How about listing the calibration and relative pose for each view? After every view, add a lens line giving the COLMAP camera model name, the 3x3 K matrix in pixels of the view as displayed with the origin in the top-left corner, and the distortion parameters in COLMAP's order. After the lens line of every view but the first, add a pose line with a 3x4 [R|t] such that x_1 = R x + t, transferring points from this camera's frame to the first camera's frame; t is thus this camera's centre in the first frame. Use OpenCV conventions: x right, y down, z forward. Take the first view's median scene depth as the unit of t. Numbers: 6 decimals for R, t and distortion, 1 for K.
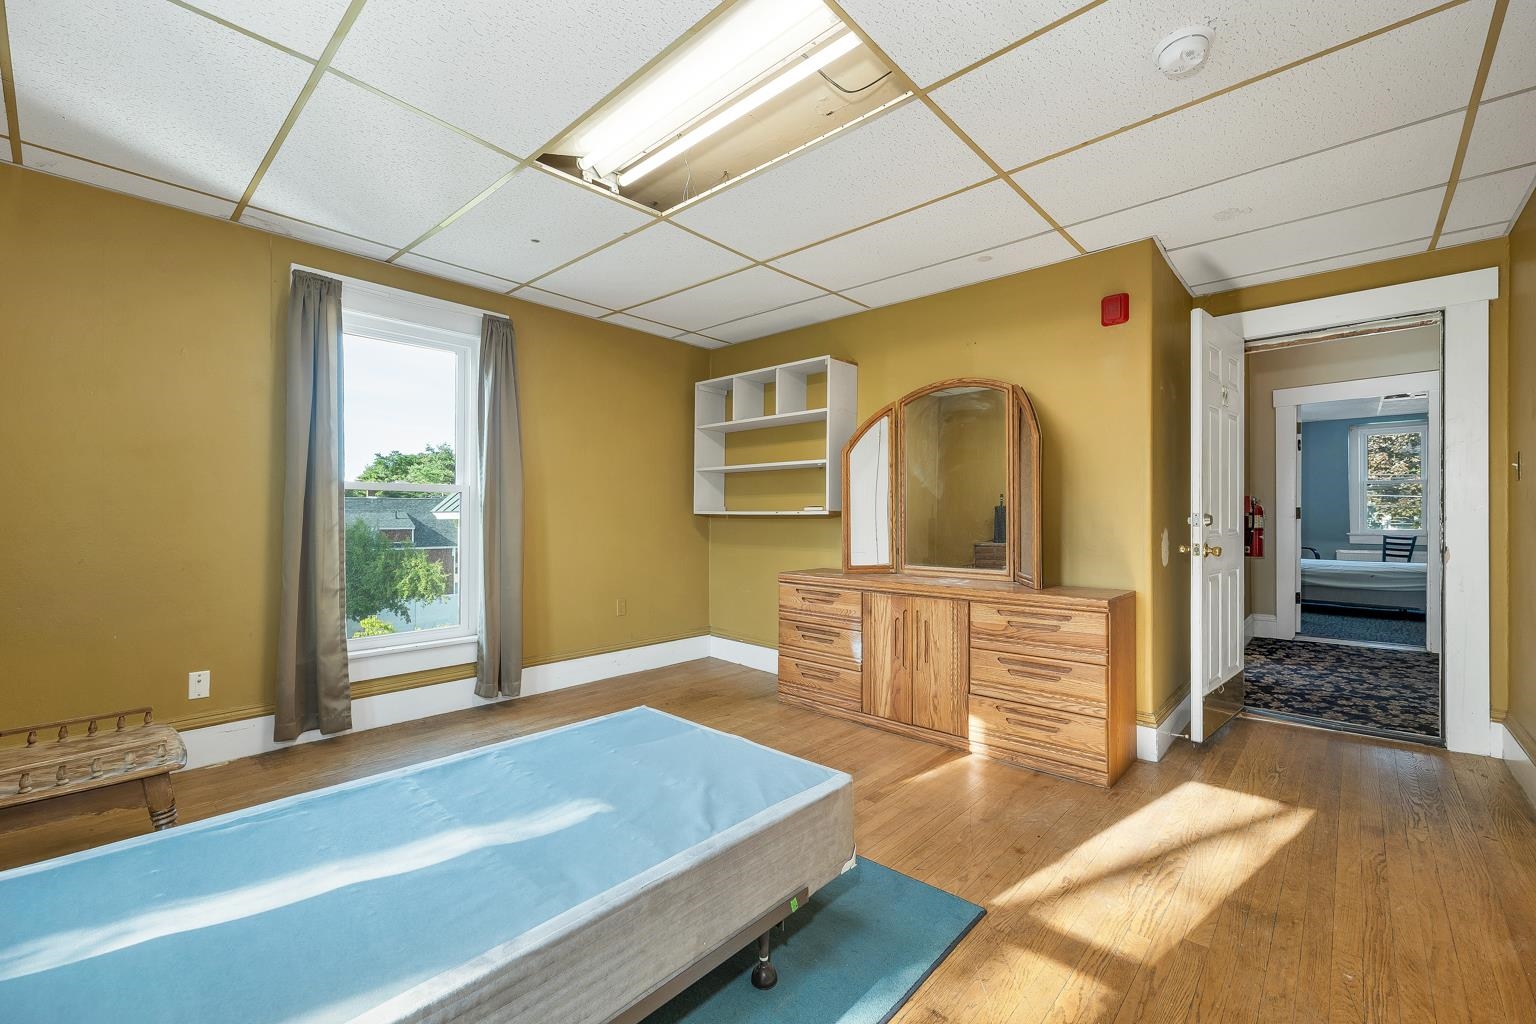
lens RADIAL K [[644.3, 0, 774.6], [0, 644.3, 509.9], [0, 0, 1]] dist [0.016264, 0.000652]
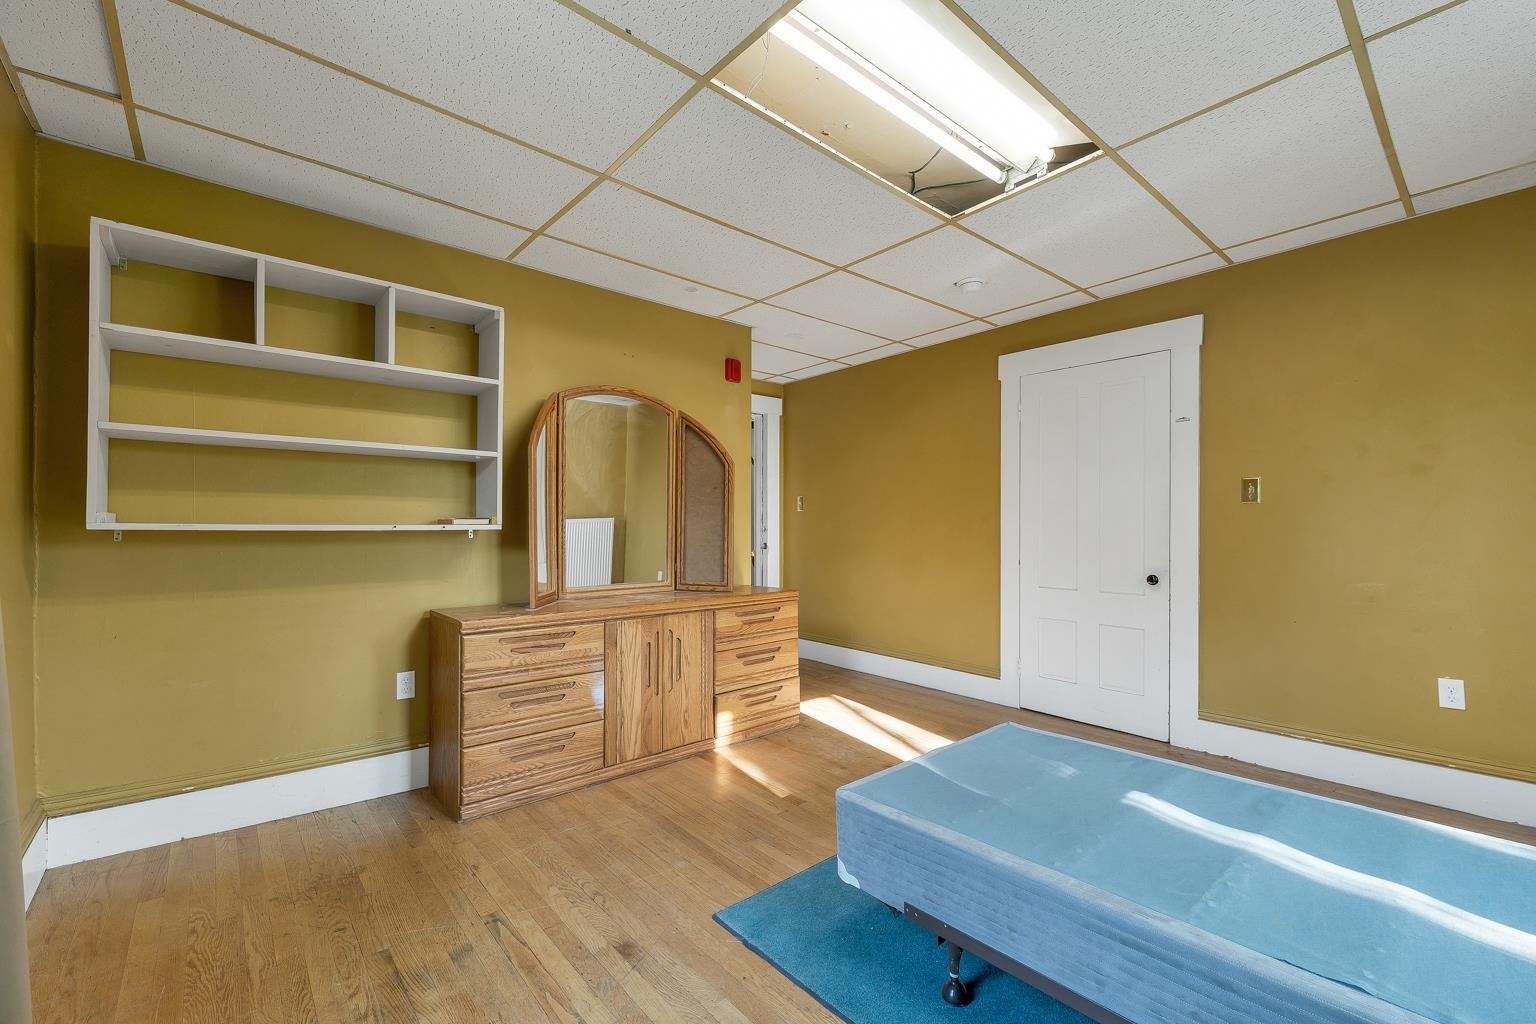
lens RADIAL K [[644.3, 0, 775.1], [0, 644.3, 523.0], [0, 0, 1]] dist [0.016264, 0.000652]
pose [[0.115119, 0.002343, 0.993349, -0.686868], [-0.009534, 0.999954, -0.001254, -0.002709], [-0.993306, -0.009327, 0.115136, 0.707592]]
